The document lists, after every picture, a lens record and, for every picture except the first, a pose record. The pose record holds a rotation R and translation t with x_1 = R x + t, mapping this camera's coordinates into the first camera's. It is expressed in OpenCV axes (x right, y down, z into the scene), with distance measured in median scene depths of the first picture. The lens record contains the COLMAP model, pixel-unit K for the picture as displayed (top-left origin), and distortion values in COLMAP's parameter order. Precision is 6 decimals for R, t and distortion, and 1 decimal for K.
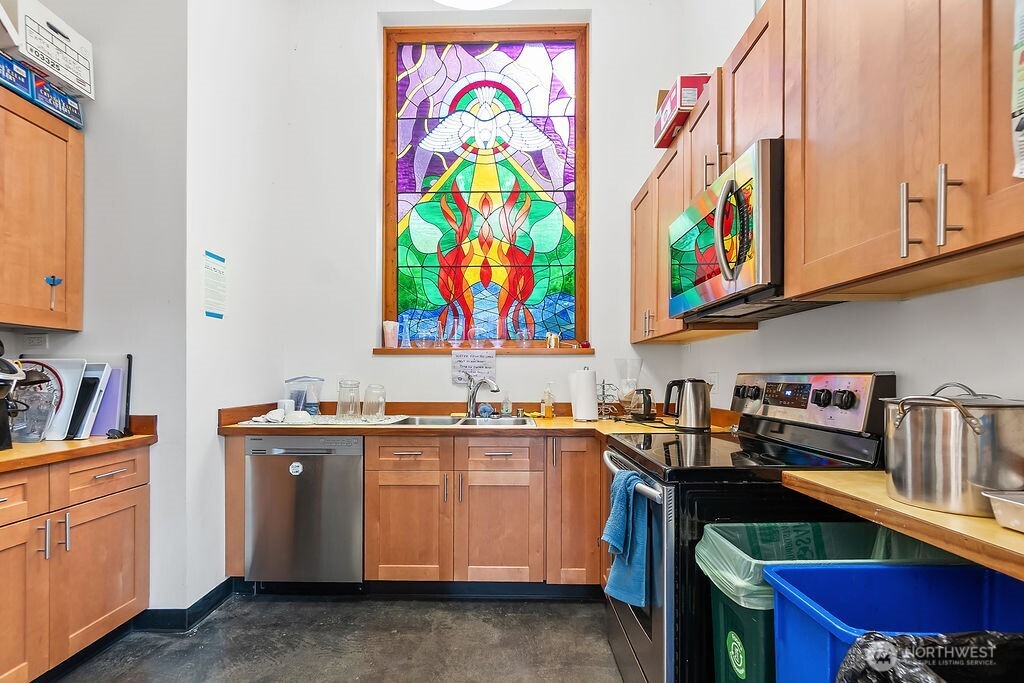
lens RADIAL K [[459.7, 0, 512.8], [0, 459.7, 378.9], [0, 0, 1]] dist [-0.002011, -0.000414]
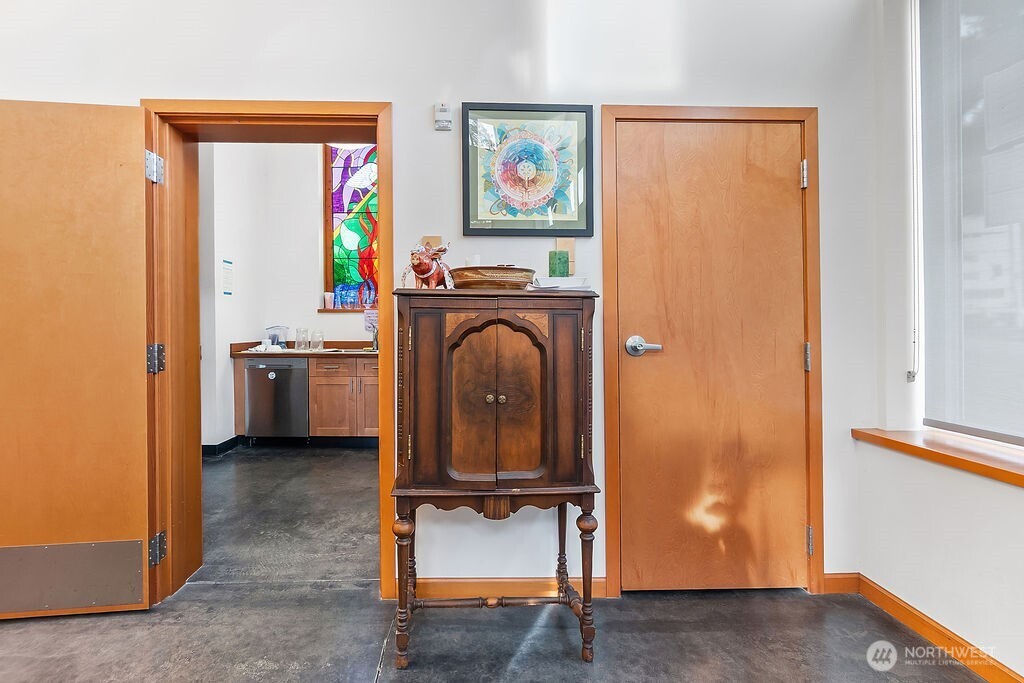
lens RADIAL K [[443.6, 0, 477.9], [0, 443.6, 338.9], [0, 0, 1]] dist [-0.000771, 0.000022]
pose [[0.999903, -0.000449, -0.013940, 0.383836], [0.000794, 0.999694, 0.024709, 0.002951], [0.013925, -0.024718, 0.999597, -0.774973]]
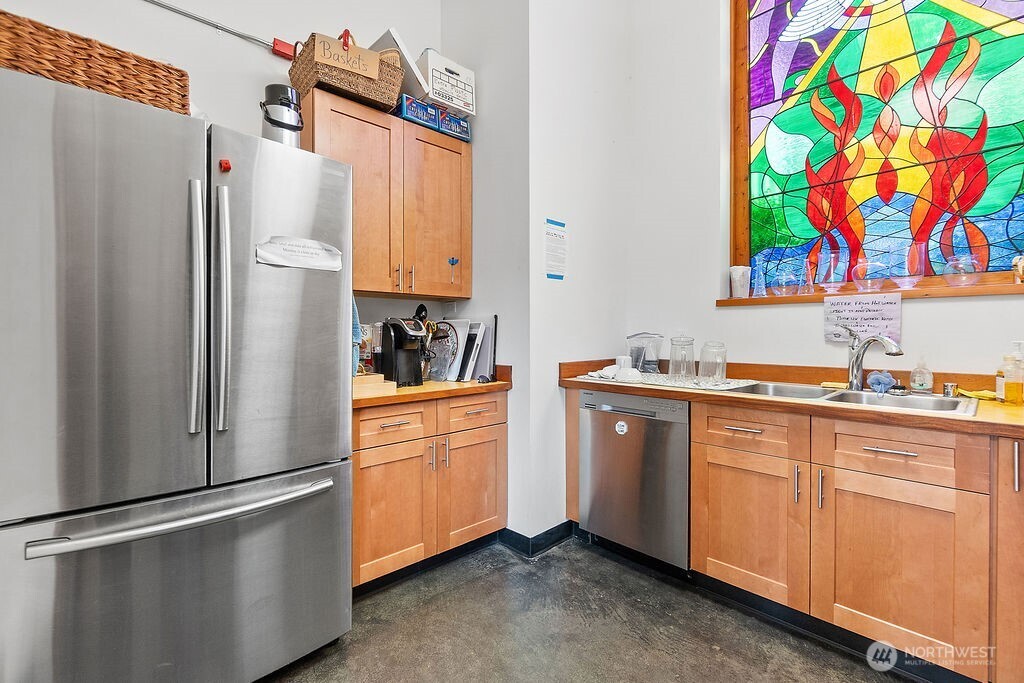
lens RADIAL K [[462.6, 0, 508.9], [0, 462.6, 335.1], [0, 0, 1]] dist [-0.002093, 0.000356]
pose [[0.690727, 0.001708, -0.723113, 0.068361], [-0.001661, 0.999998, 0.000775, -0.000542], [0.723113, 0.000666, 0.690729, 0.154940]]
